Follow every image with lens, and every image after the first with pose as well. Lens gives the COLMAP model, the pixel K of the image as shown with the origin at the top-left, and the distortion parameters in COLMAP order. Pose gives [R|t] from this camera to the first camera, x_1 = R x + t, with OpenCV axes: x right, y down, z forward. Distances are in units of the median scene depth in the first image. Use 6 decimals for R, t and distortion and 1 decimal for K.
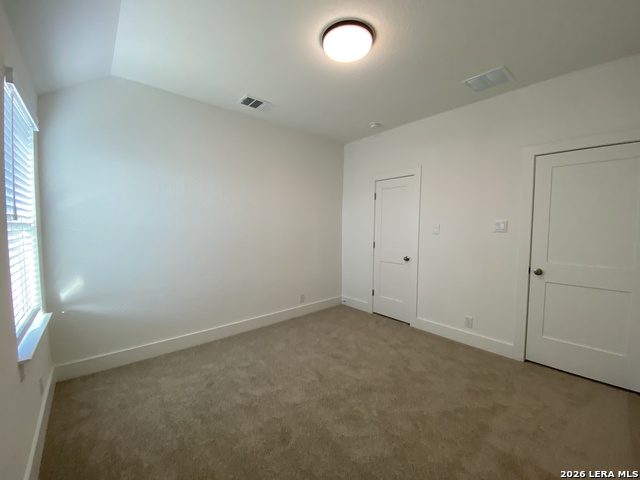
lens RADIAL K [[259.5, 0, 320.0], [0, 259.5, 240.0], [0, 0, 1]] dist [0.000674, -0.000071]
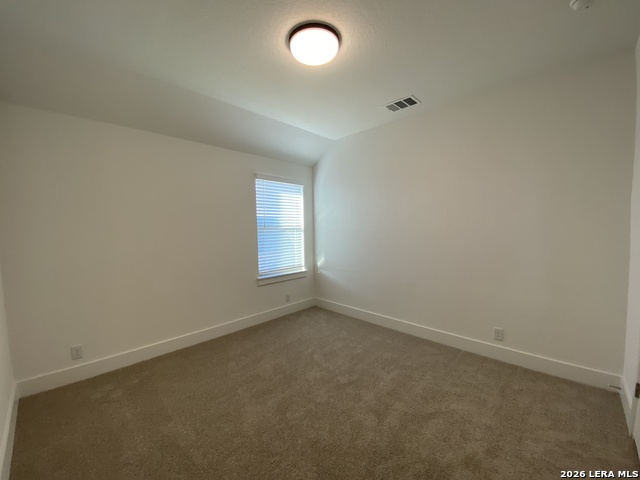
lens RADIAL K [[258.5, 0, 317.8], [0, 258.5, 242.3], [0, 0, 1]] dist [-0.000511, -0.000383]
pose [[0.094241, 0.060389, -0.993716, 0.837860], [-0.042679, 0.997486, 0.056571, -0.053617], [0.994634, 0.037079, 0.096581, 0.702259]]
